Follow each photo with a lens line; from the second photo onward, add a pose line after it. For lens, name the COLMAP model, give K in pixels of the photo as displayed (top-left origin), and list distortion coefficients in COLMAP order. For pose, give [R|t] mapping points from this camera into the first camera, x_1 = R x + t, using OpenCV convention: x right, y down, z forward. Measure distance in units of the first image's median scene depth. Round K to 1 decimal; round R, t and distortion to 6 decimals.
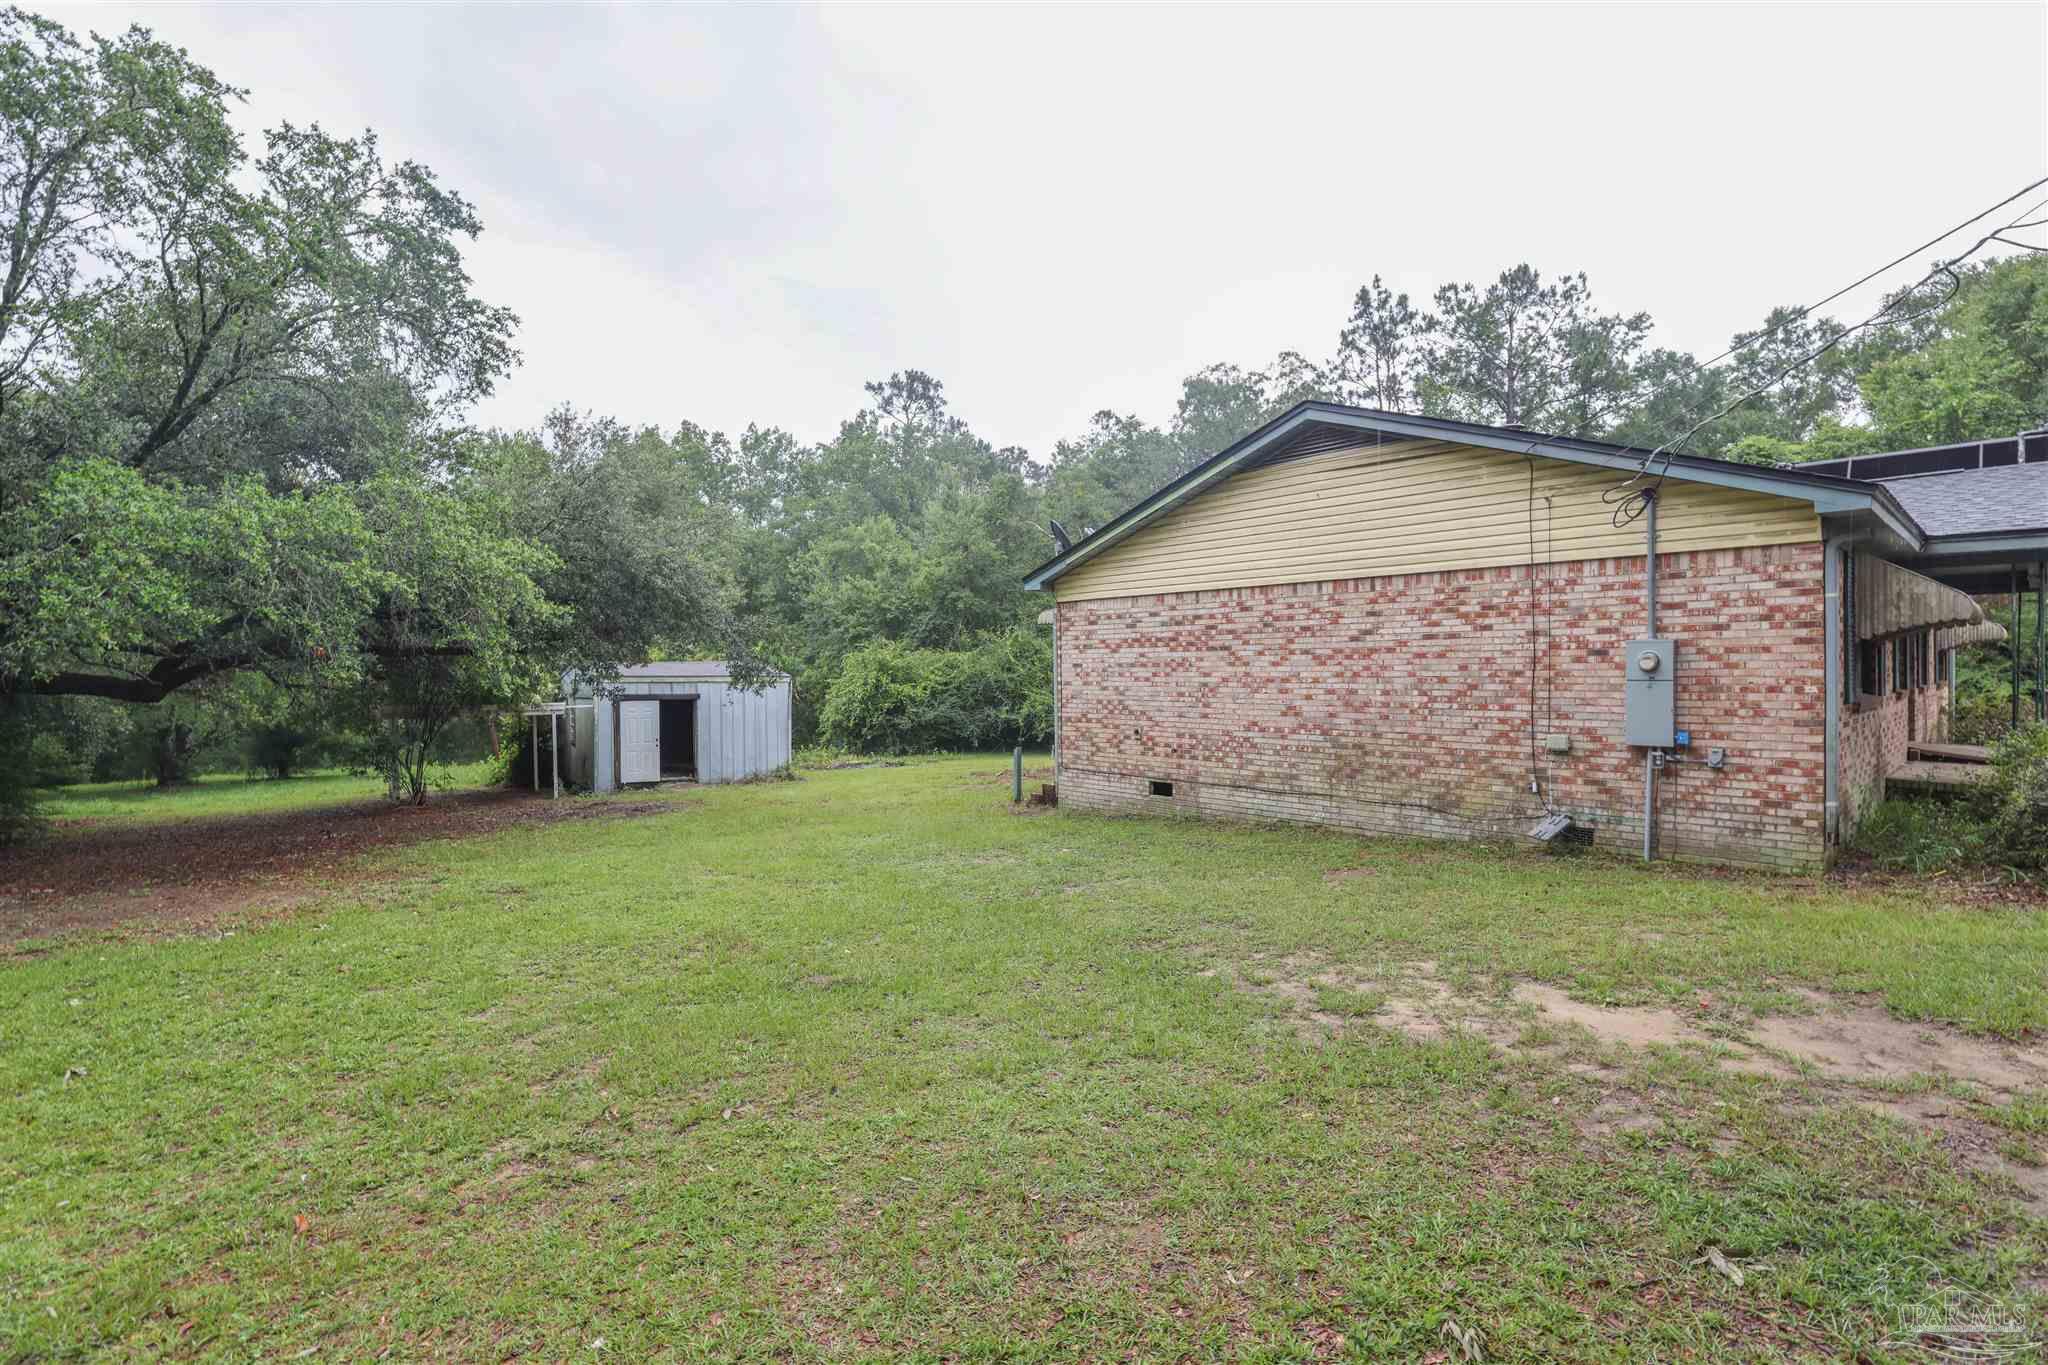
lens RADIAL K [[925.5, 0, 1026.9], [0, 925.5, 679.3], [0, 0, 1]] dist [-0.036798, 0.000369]
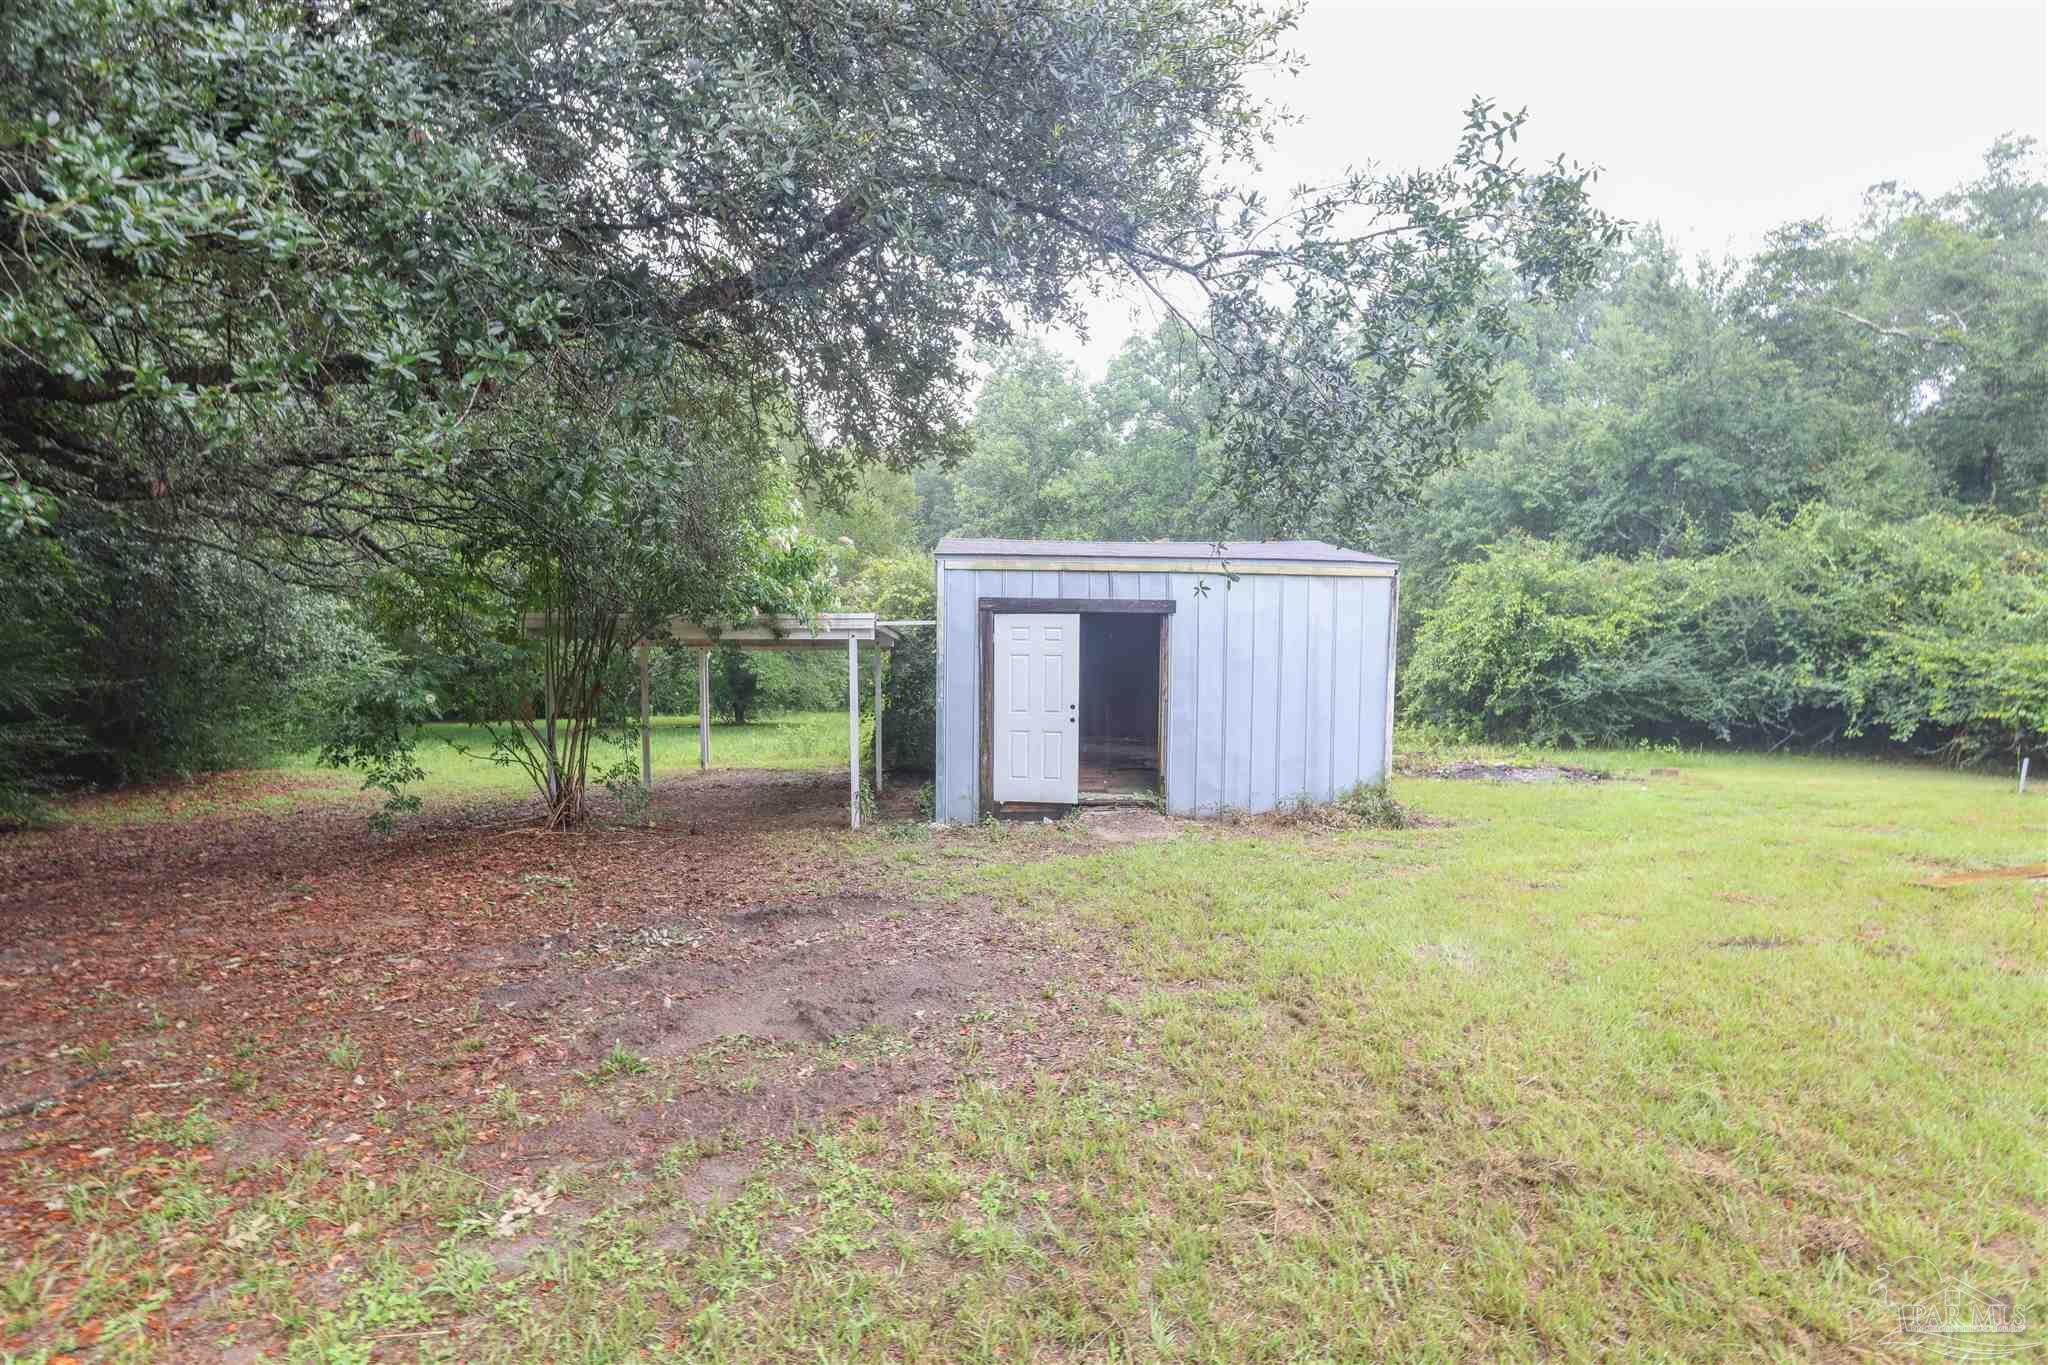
lens RADIAL K [[925.5, 0, 1026.9], [0, 925.5, 679.3], [0, 0, 1]] dist [-0.036798, 0.000369]
pose [[0.844217, 0.037783, -0.534668, -0.116489], [-0.013657, 0.998705, 0.049011, 0.019907], [0.535827, -0.034074, 0.843640, 0.380242]]
